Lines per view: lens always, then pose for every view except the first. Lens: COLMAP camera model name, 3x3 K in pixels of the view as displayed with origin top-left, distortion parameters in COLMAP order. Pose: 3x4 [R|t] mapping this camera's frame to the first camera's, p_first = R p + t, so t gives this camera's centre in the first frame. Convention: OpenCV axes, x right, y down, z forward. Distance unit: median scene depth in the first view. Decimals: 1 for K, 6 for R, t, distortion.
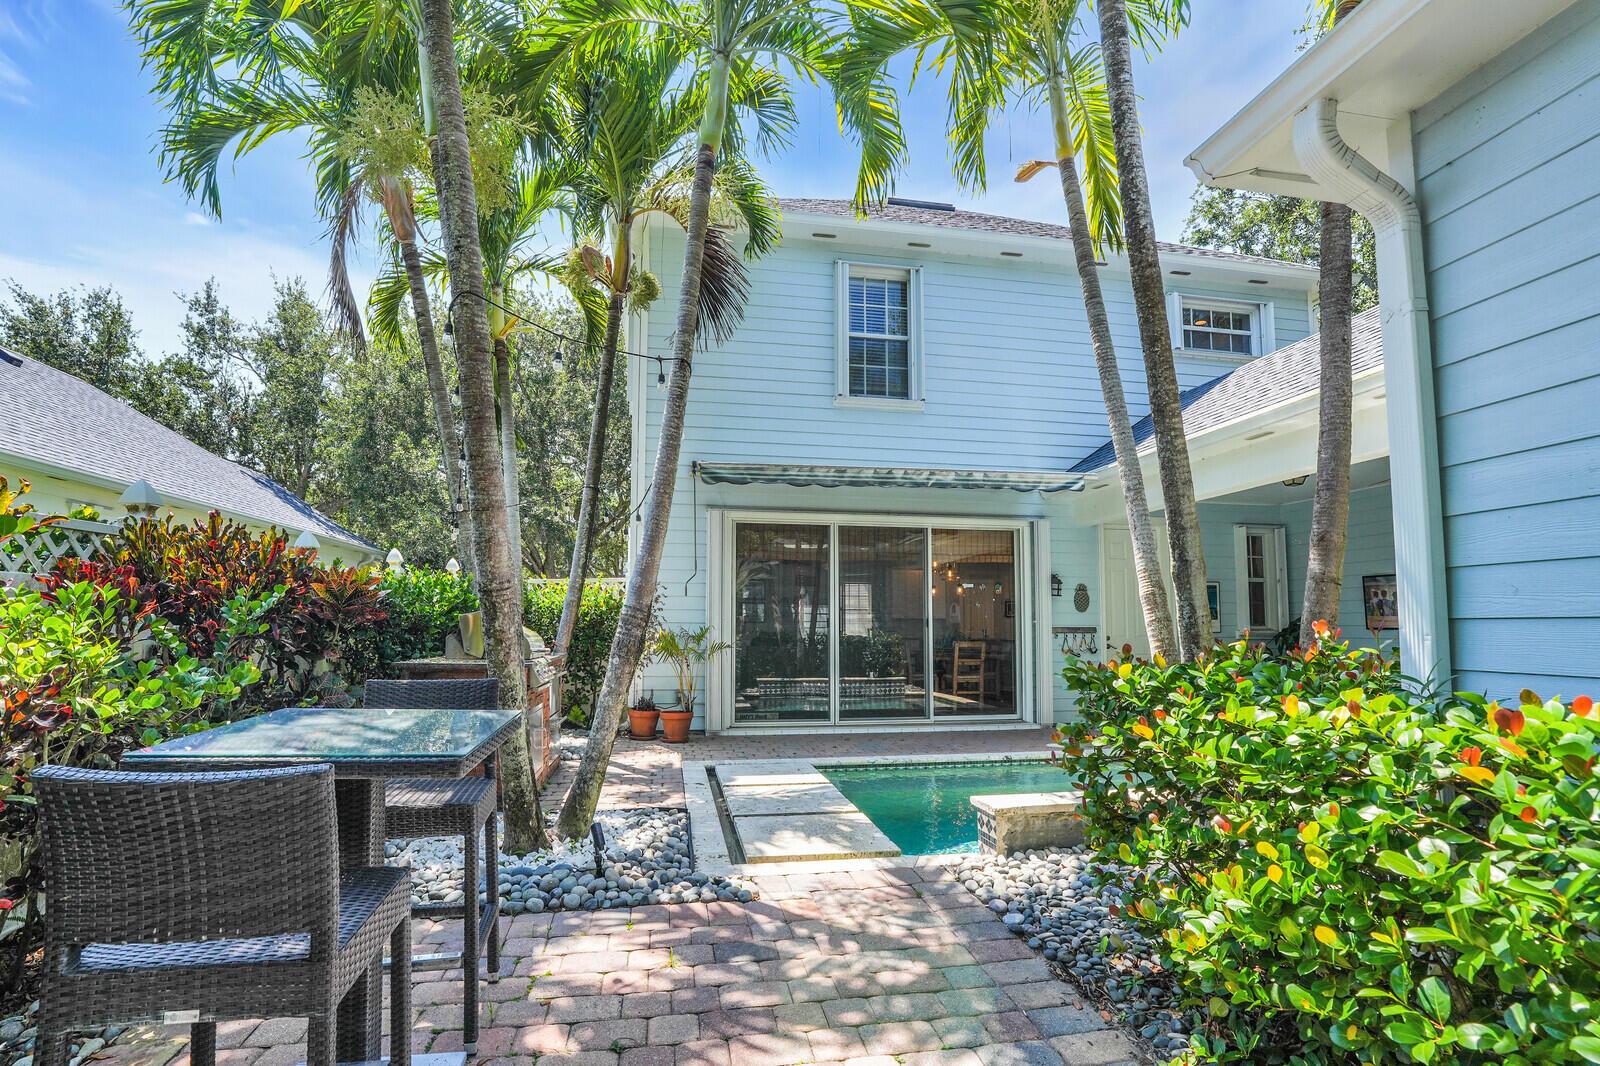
lens RADIAL K [[745.9, 0, 800.6], [0, 745.9, 560.7], [0, 0, 1]] dist [-0.065051, 0.023902]
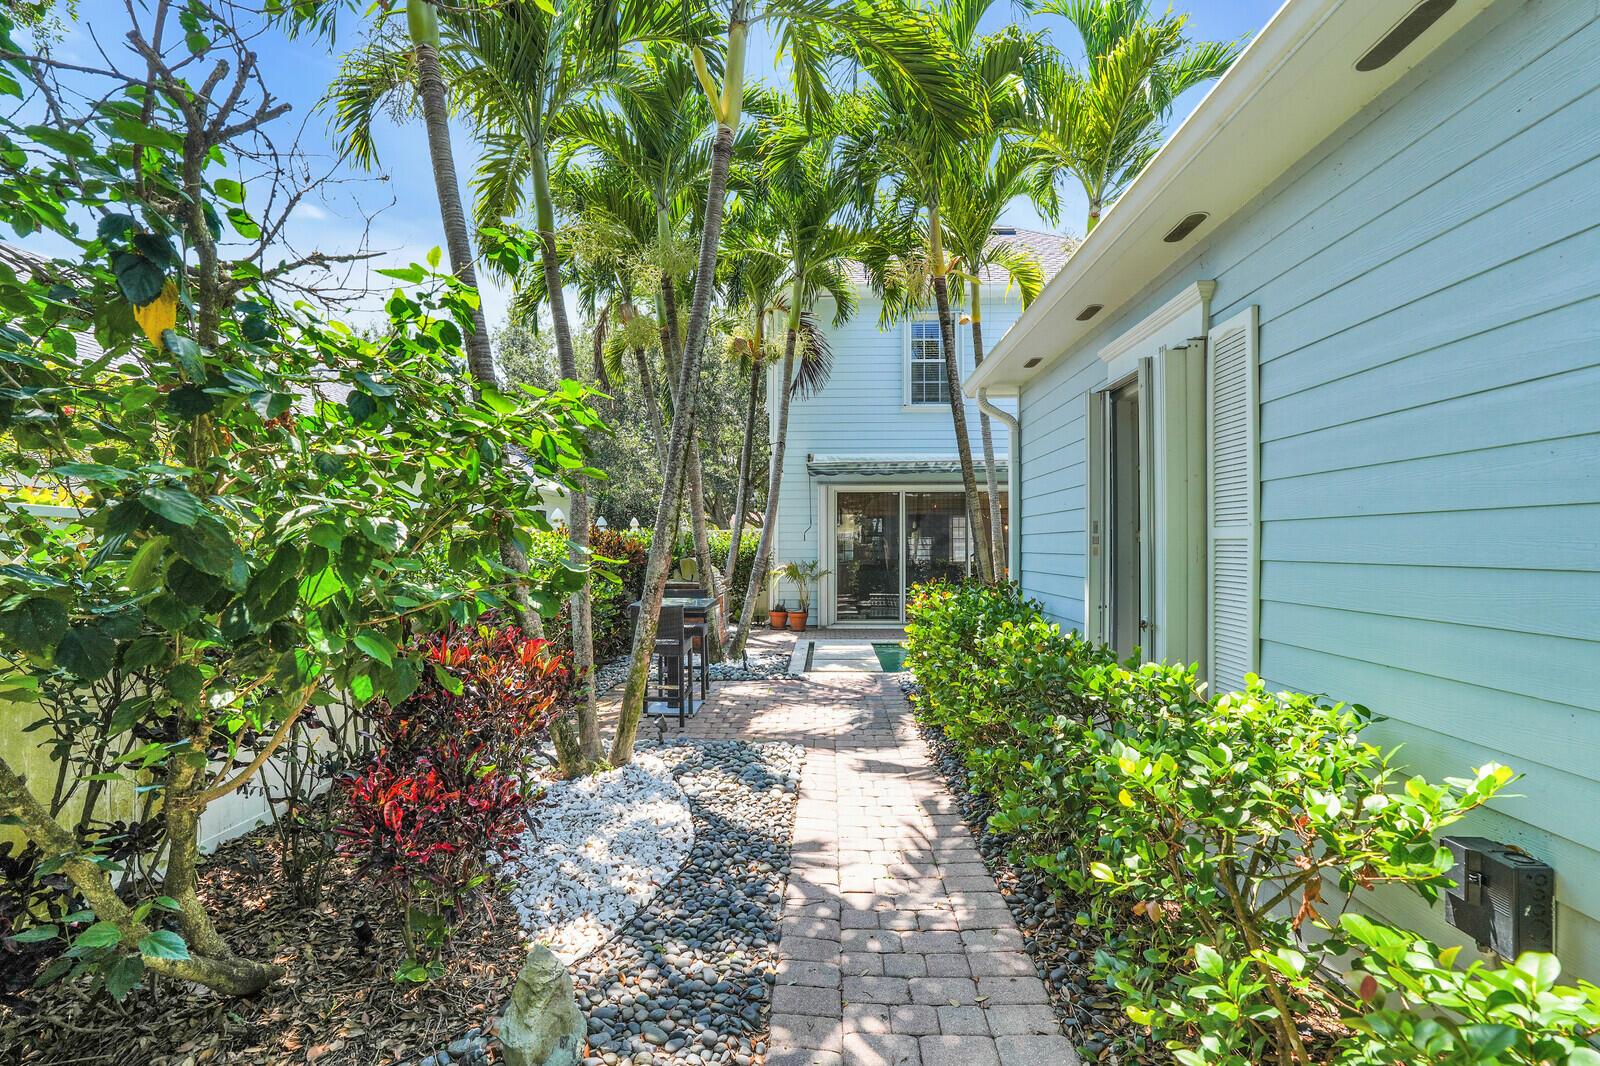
lens RADIAL K [[745.9, 0, 800.6], [0, 745.9, 560.7], [0, 0, 1]] dist [-0.065051, 0.023902]
pose [[0.976725, 0.004635, -0.214444, 0.193328], [0.018410, 0.994265, 0.105344, -0.083833], [0.213703, -0.106840, 0.971039, -0.588546]]
